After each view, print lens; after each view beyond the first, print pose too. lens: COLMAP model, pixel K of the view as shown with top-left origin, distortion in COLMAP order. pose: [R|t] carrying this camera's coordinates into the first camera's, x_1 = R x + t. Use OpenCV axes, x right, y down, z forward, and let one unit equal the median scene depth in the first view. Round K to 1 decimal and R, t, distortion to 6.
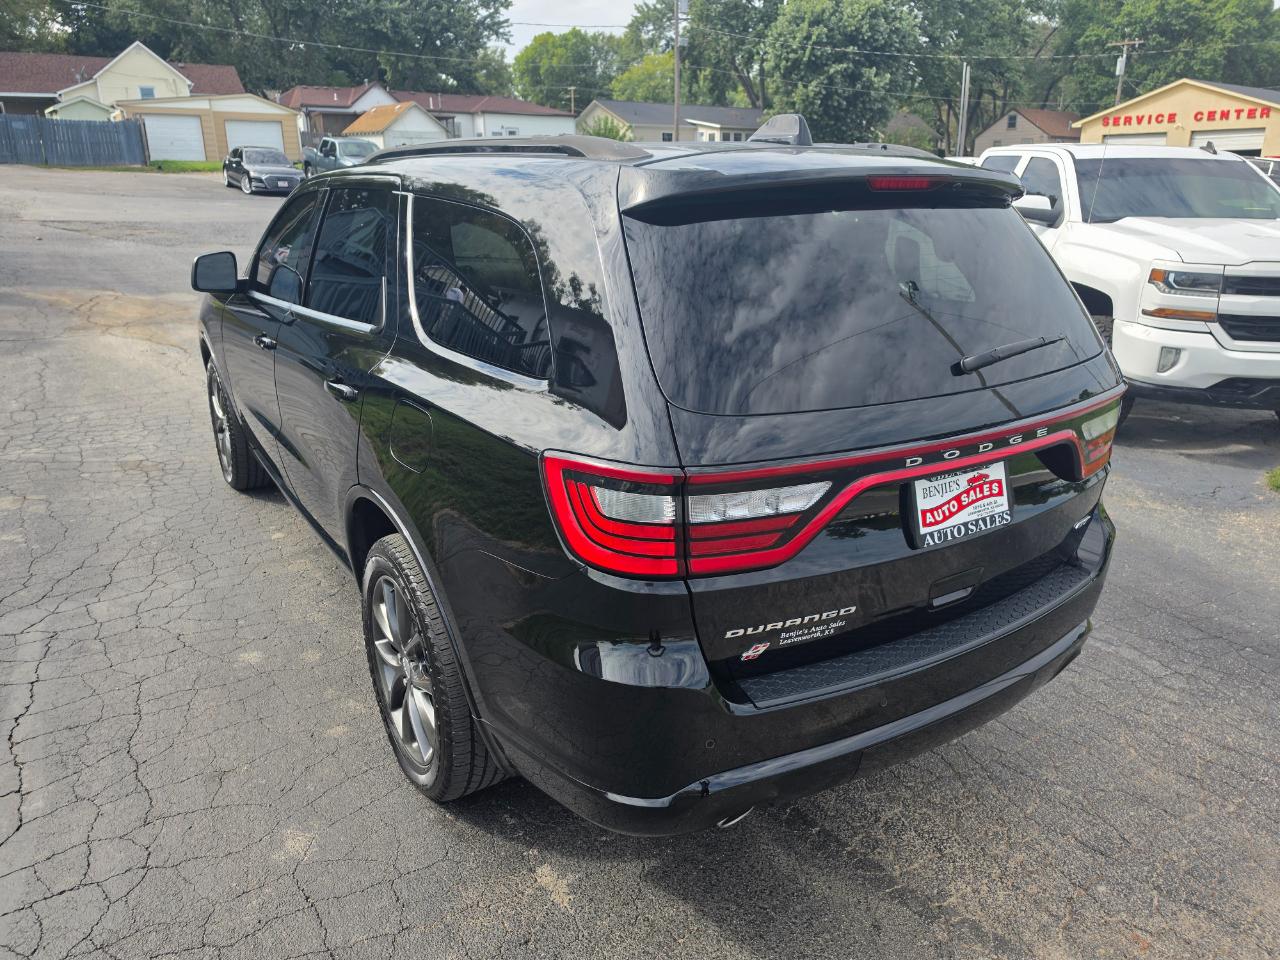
lens RADIAL K [[907.8, 0, 640.0], [0, 907.8, 480.0], [0, 0, 1]] dist [0.003841, -0.005290]
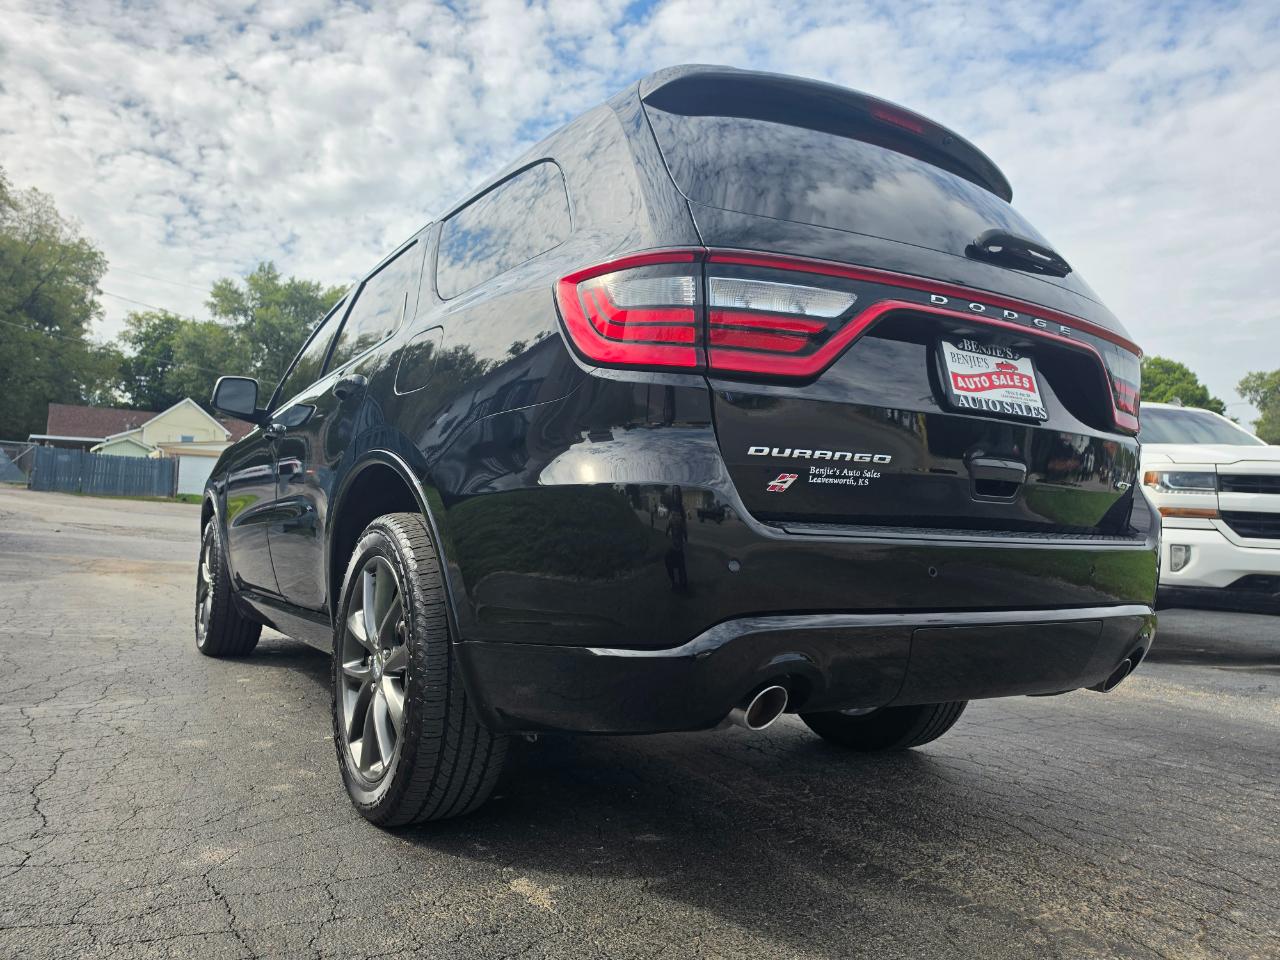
lens RADIAL K [[907.3, 0, 622.7], [0, 907.3, 482.0], [0, 0, 1]] dist [0.012002, -0.008956]
pose [[0.999642, 0.022866, -0.013873, -0.013006], [-0.026453, 0.921783, -0.386803, 0.399632], [0.003944, 0.387032, 0.922058, 0.132013]]
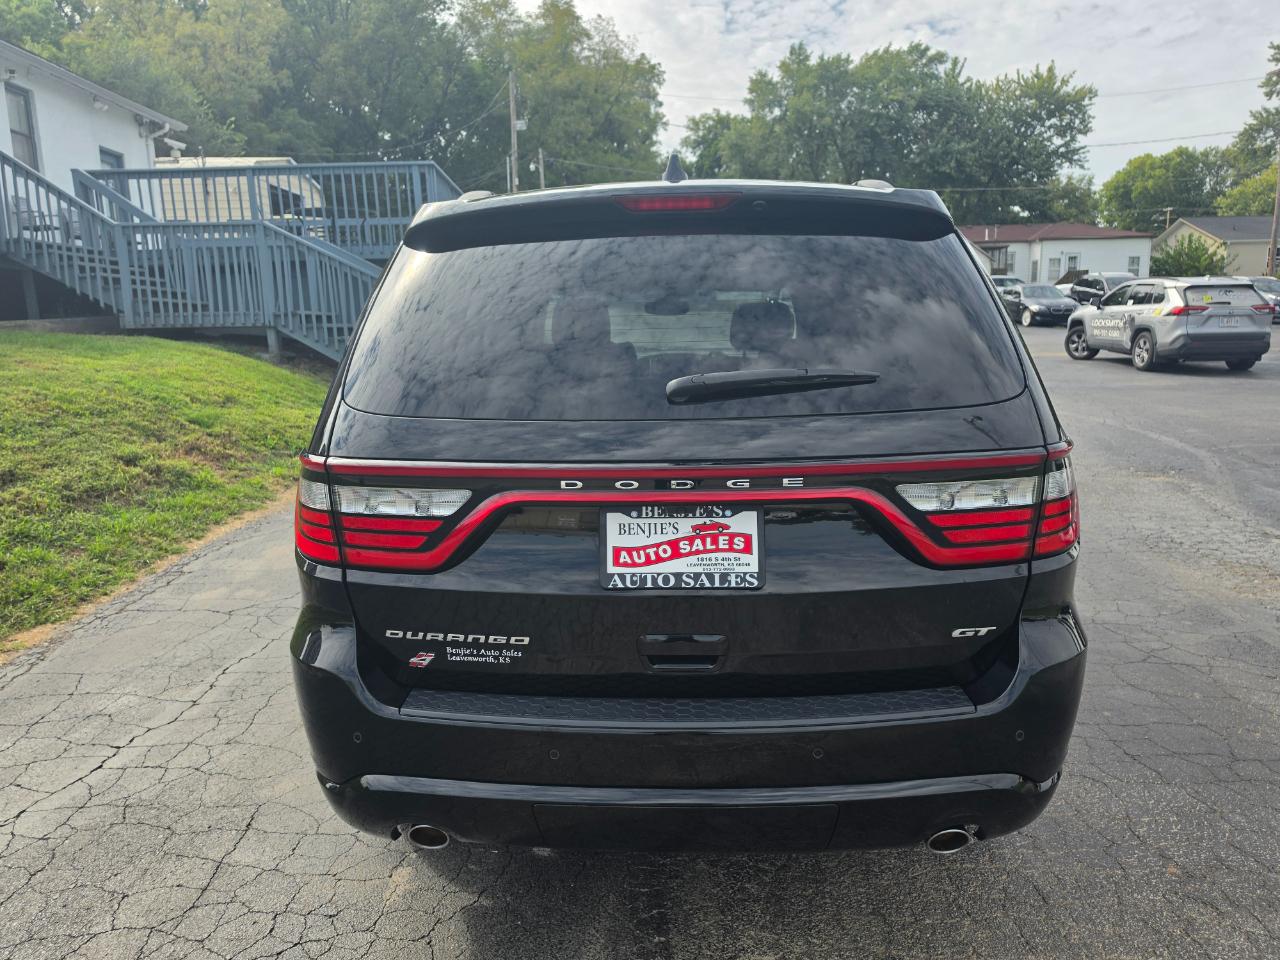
lens RADIAL K [[888.7, 0, 662.8], [0, 888.7, 479.4], [0, 0, 1]] dist [0.099683, -0.074157]
pose [[0.835872, 0.086898, -0.542003, 0.640661], [-0.160525, 0.982923, -0.089971, 0.030479], [0.524929, 0.162209, 0.835547, 0.213571]]
